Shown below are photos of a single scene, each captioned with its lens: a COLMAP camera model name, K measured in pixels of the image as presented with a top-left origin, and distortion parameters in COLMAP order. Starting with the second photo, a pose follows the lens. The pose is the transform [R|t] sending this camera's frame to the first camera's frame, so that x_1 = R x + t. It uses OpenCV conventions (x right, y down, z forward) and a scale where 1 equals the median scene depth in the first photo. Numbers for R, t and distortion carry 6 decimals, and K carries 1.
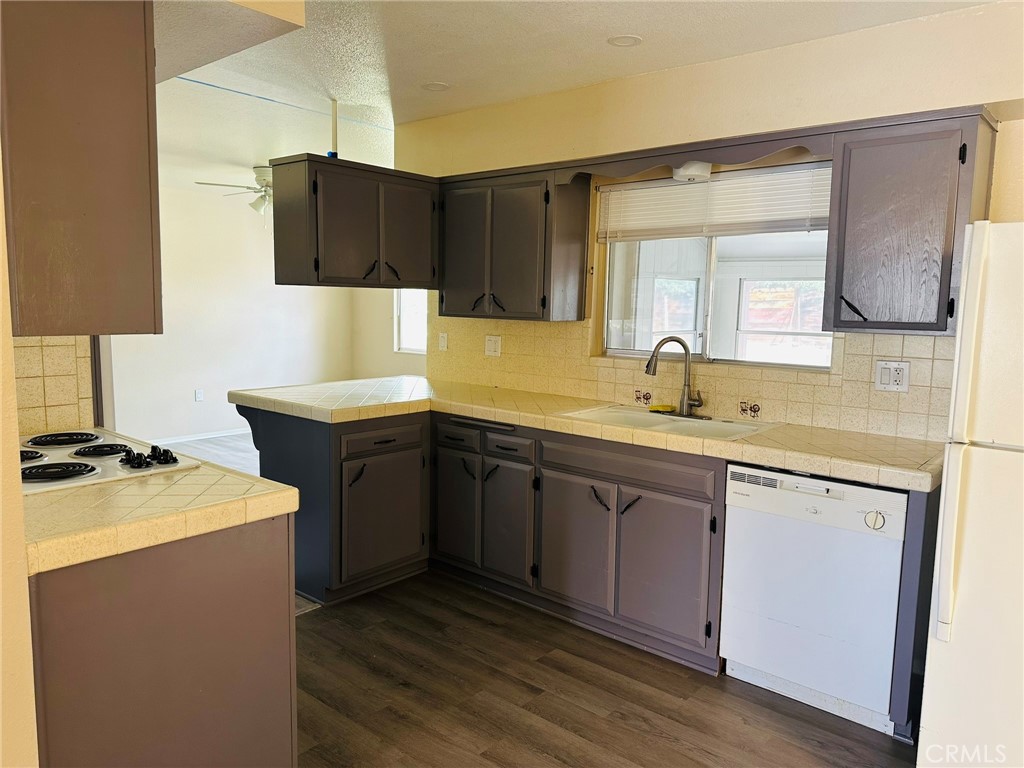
lens RADIAL K [[723.1, 0, 517.7], [0, 723.1, 385.5], [0, 0, 1]] dist [0.033806, -0.044503]
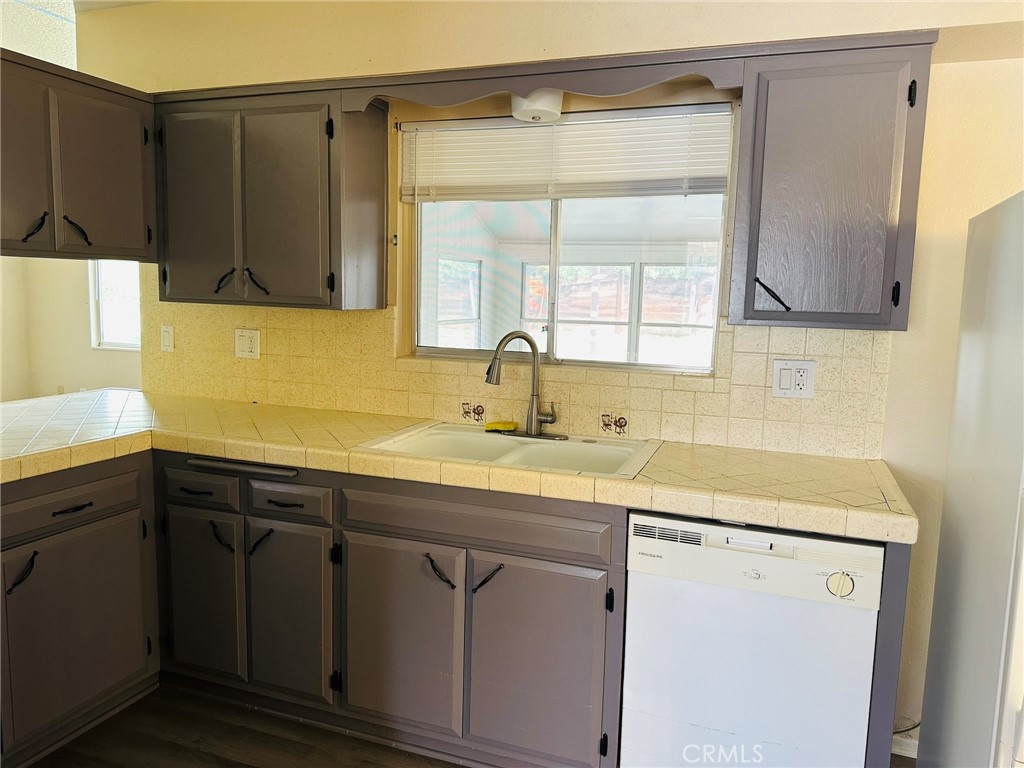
lens RADIAL K [[723.1, 0, 518.6], [0, 723.1, 381.2], [0, 0, 1]] dist [0.033806, -0.044503]
pose [[0.937317, -0.035150, 0.346700, -0.041674], [0.030173, 0.999350, 0.019745, -0.030608], [-0.347168, -0.008046, 0.937768, 0.305199]]
